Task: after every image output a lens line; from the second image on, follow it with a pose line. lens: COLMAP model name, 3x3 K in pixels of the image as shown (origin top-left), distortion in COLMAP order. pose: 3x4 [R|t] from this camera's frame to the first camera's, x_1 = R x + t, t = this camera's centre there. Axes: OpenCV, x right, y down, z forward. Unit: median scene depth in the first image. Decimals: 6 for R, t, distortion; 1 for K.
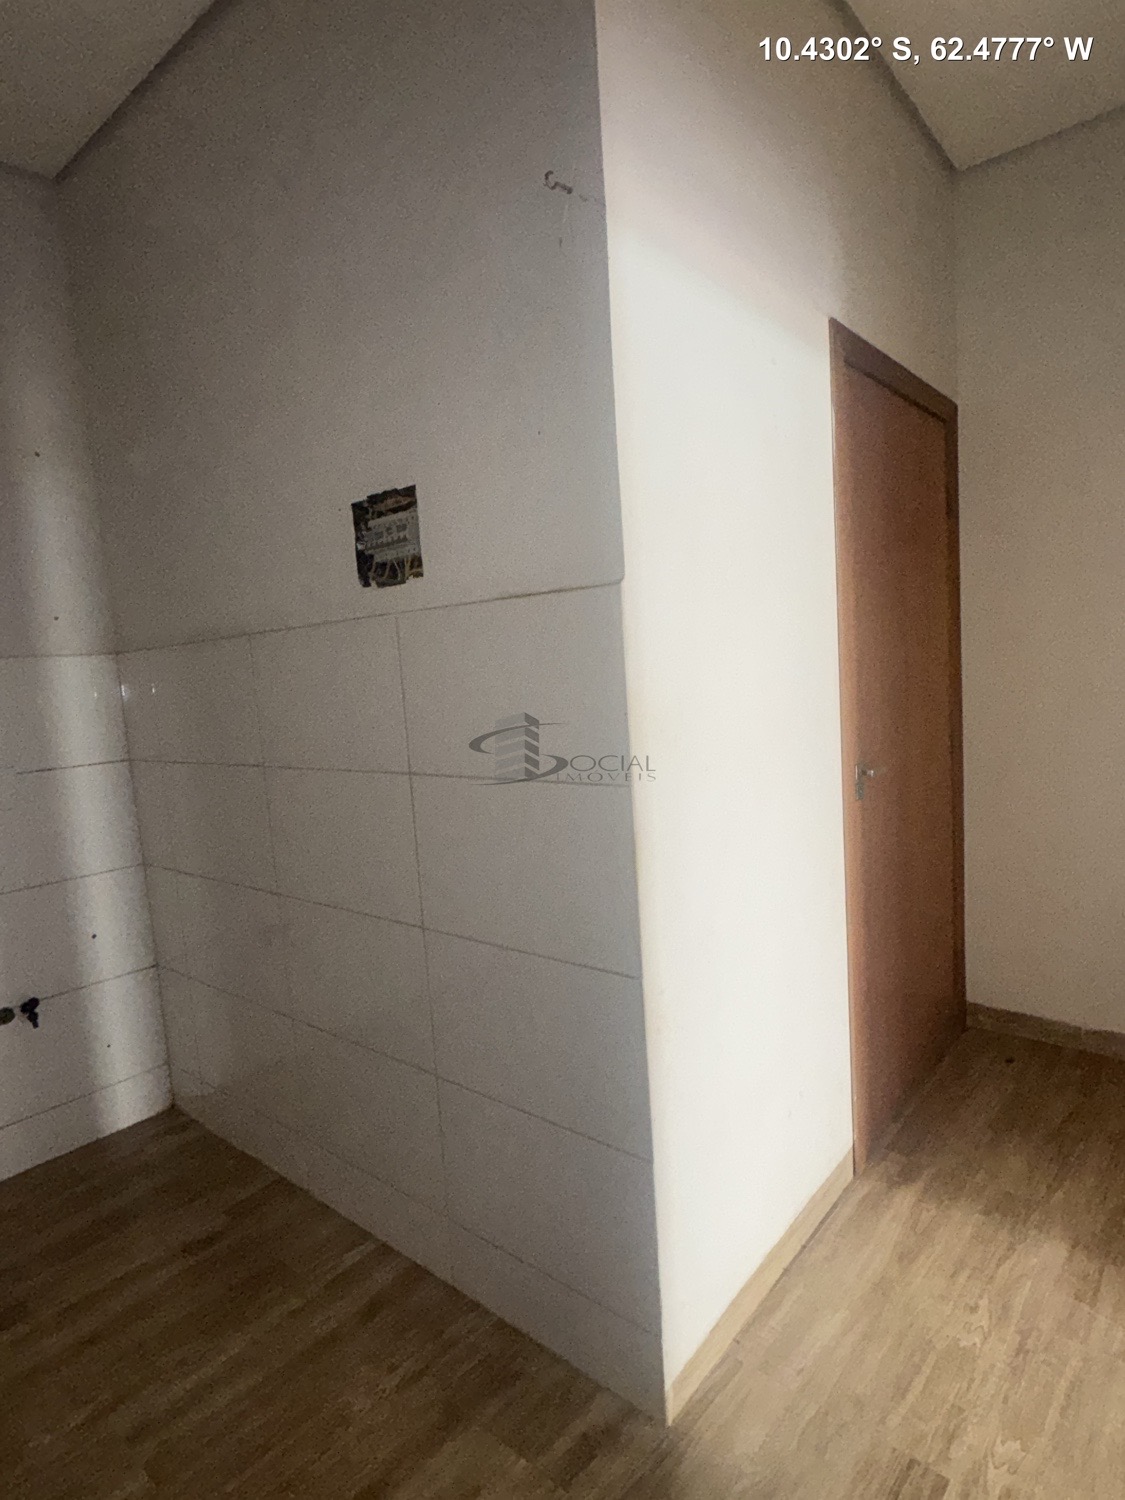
lens RADIAL K [[839.3, 0, 563.0], [0, 839.3, 750.5], [0, 0, 1]] dist [-0.000831, -0.001608]
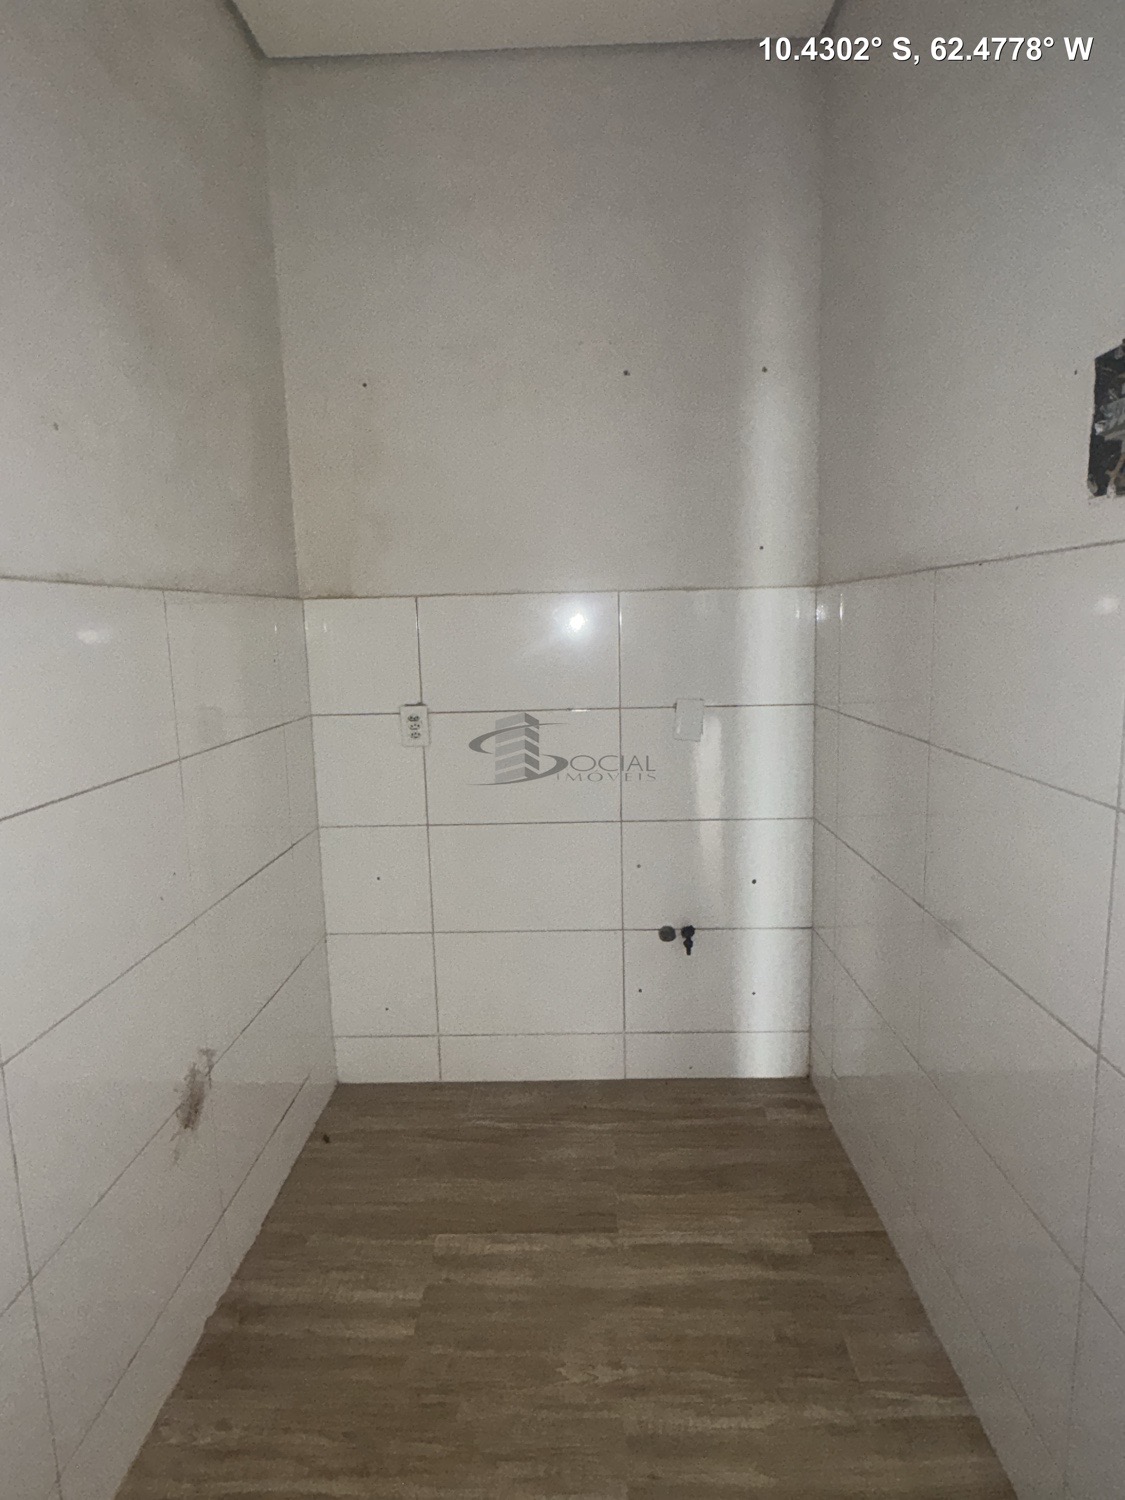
lens RADIAL K [[839.3, 0, 567.9], [0, 839.3, 750.5], [0, 0, 1]] dist [-0.000831, -0.001608]
pose [[0.633596, 0.169200, -0.754935, 0.012394], [-0.096134, 0.985448, 0.140181, -0.051640], [0.767668, -0.016244, 0.640642, 0.263496]]
